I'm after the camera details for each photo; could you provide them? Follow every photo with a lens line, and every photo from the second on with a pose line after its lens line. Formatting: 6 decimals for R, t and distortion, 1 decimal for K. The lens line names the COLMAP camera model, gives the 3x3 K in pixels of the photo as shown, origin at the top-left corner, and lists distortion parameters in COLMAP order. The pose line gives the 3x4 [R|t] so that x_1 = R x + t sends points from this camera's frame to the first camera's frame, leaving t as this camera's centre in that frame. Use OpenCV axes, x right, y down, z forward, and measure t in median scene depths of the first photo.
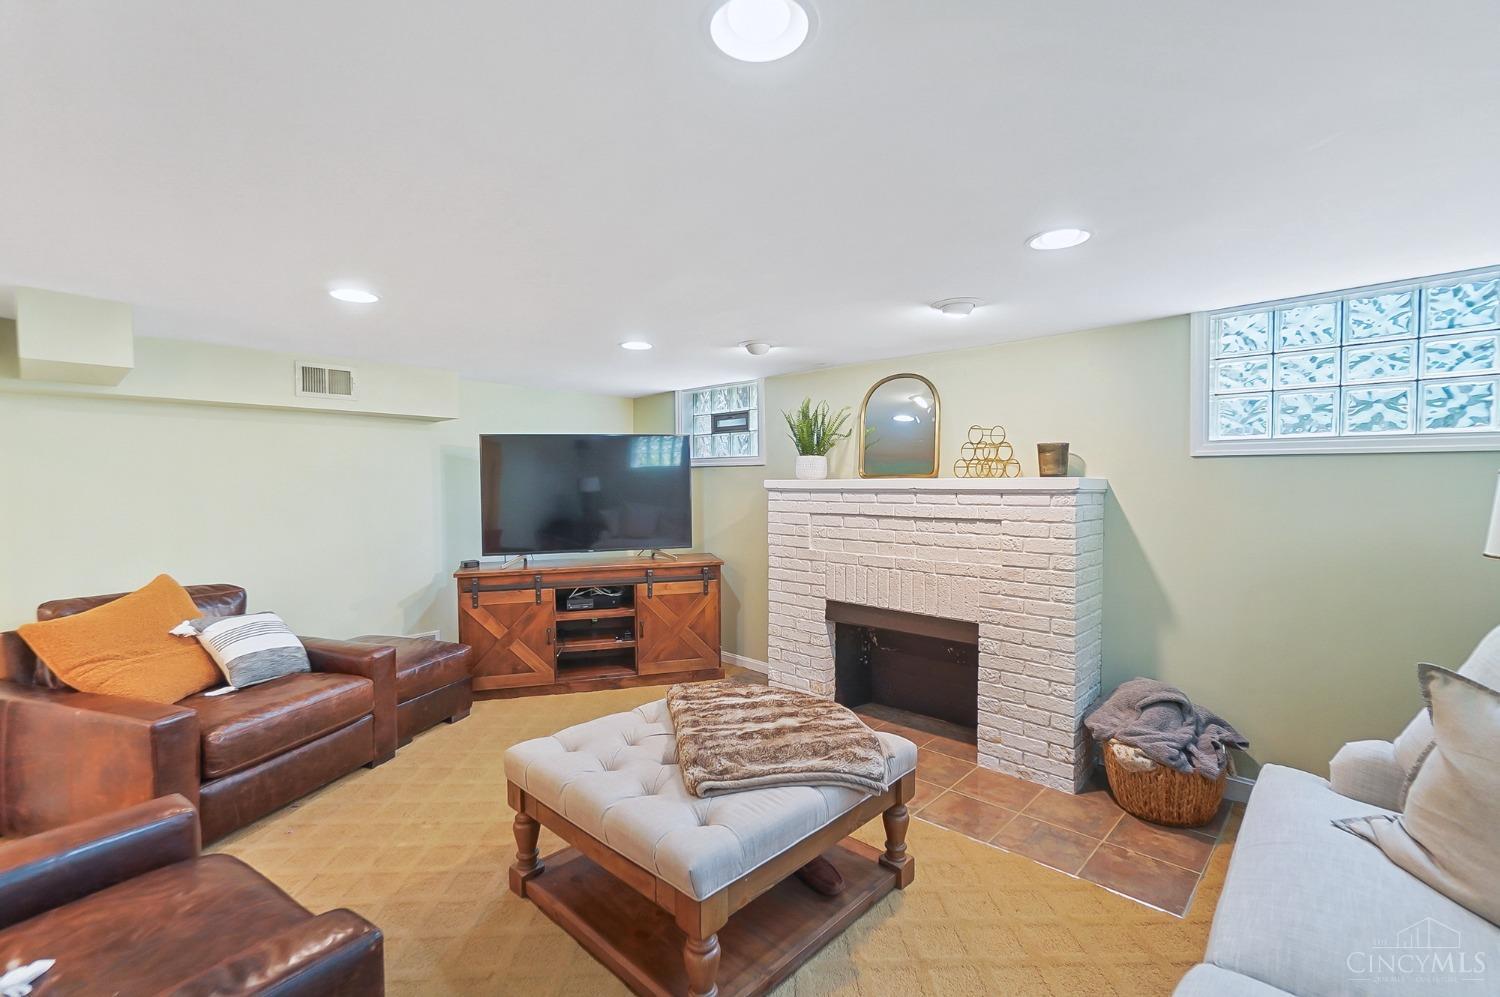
lens RADIAL K [[673.9, 0, 739.6], [0, 673.9, 495.0], [0, 0, 1]] dist [-0.006910, 0.008762]
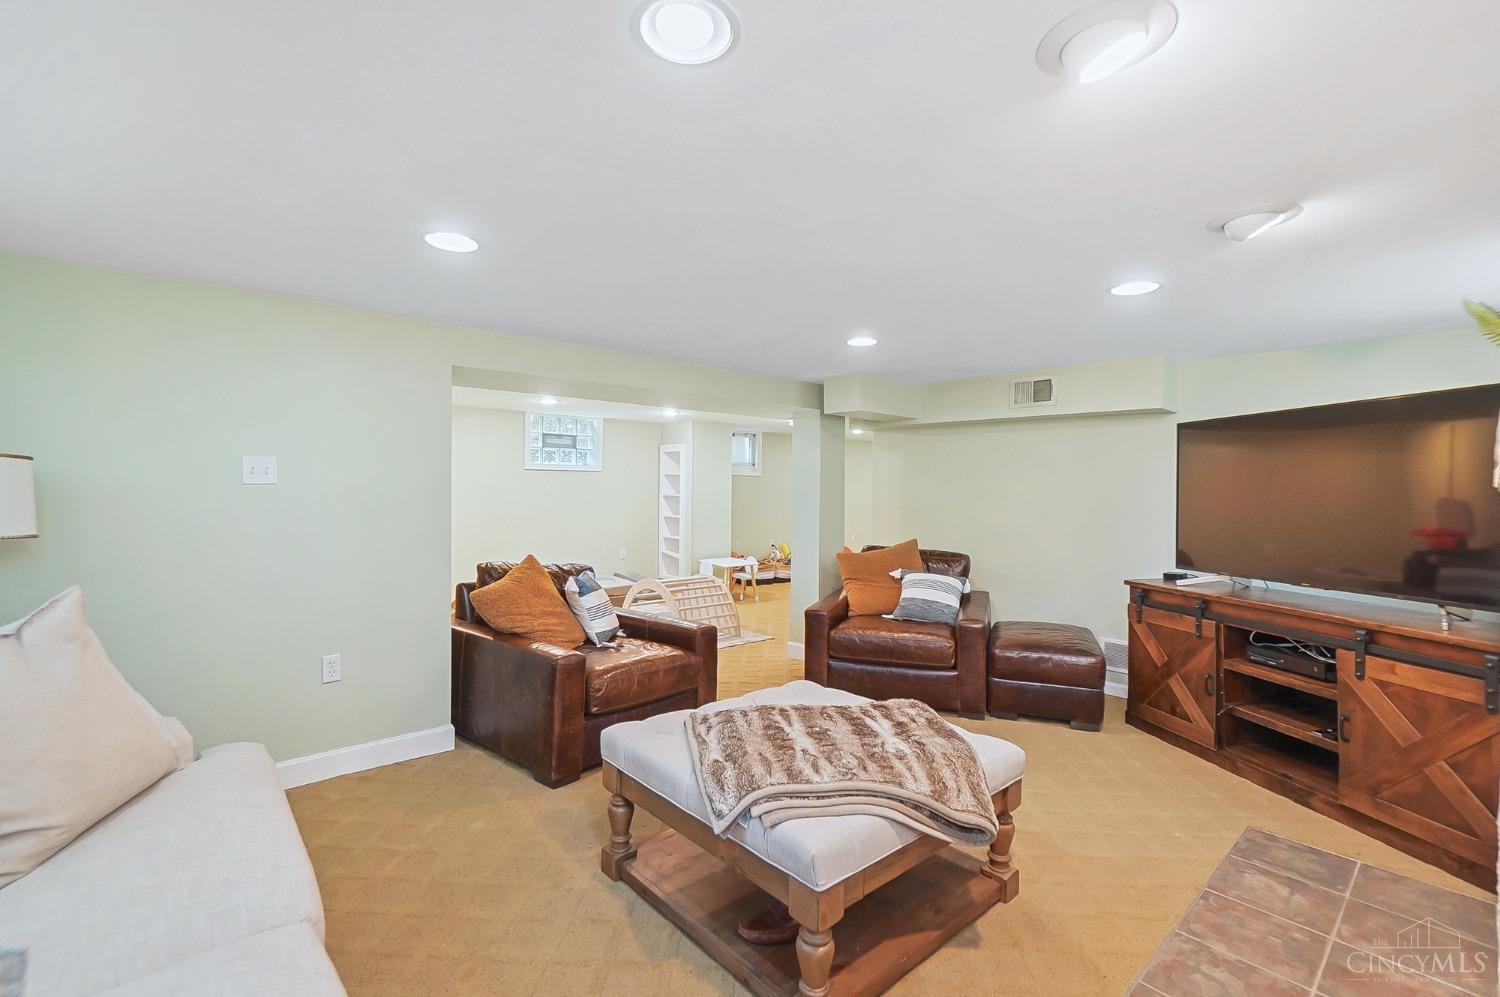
lens RADIAL K [[673.9, 0, 740.1], [0, 673.9, 488.3], [0, 0, 1]] dist [-0.006910, 0.008762]
pose [[-0.073386, 0.010237, -0.997251, 0.512872], [-0.036726, 0.999241, 0.012960, -0.000442], [0.996627, 0.037576, -0.072955, 0.525887]]
